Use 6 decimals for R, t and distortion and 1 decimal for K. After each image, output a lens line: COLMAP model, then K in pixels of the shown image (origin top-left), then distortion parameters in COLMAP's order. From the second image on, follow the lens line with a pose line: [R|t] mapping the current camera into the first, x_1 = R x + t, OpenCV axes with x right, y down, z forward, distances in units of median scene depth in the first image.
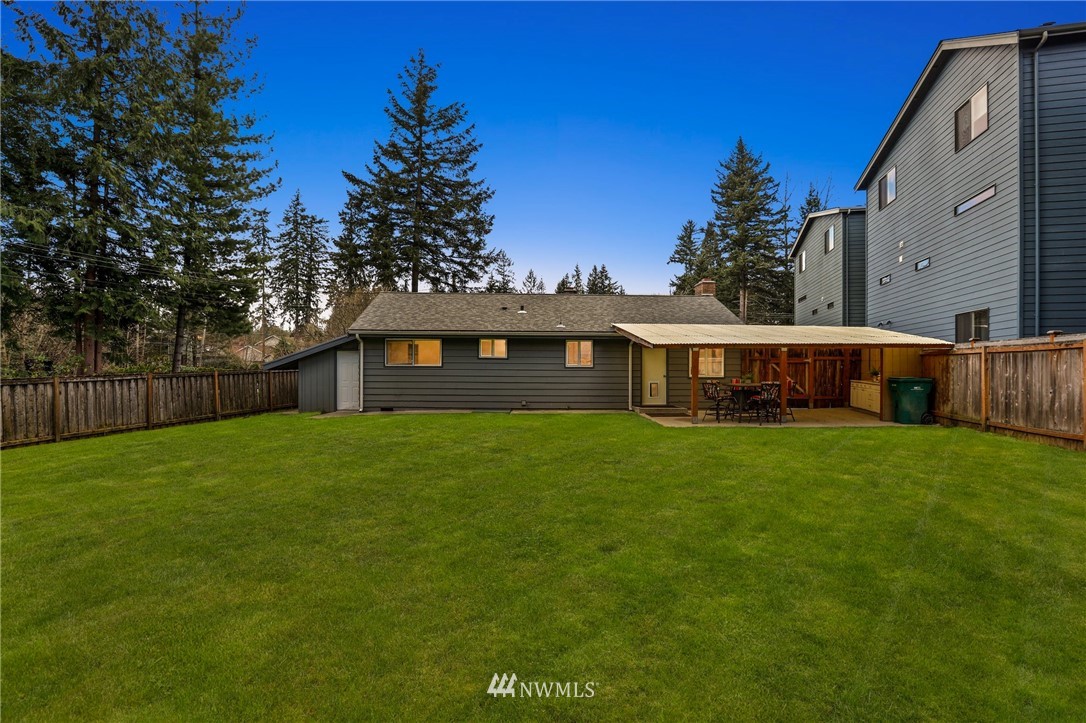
lens RADIAL K [[503.5, 0, 543.0], [0, 503.5, 361.5], [0, 0, 1]] dist [-0.038511, 0.018338]
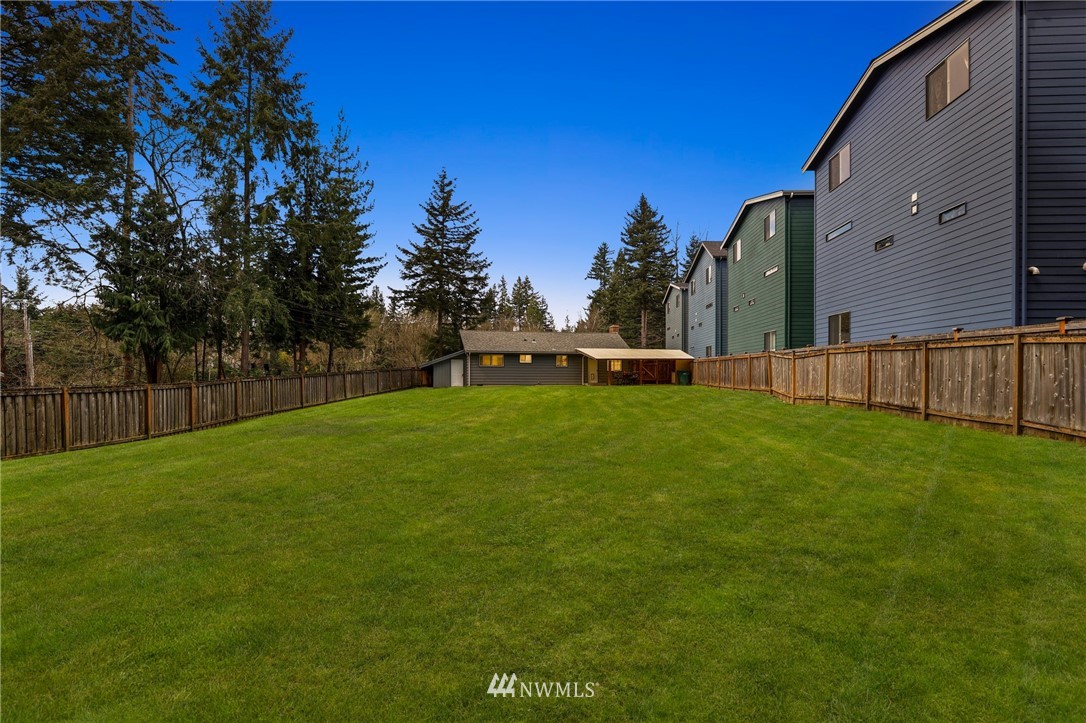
lens RADIAL K [[503.5, 0, 543.0], [0, 503.5, 361.5], [0, 0, 1]] dist [-0.038511, 0.018338]
pose [[0.986262, 0.002506, 0.165170, -0.186689], [-0.001503, 0.999980, -0.006200, 0.000193], [-0.165183, 0.005867, 0.986246, -0.602135]]
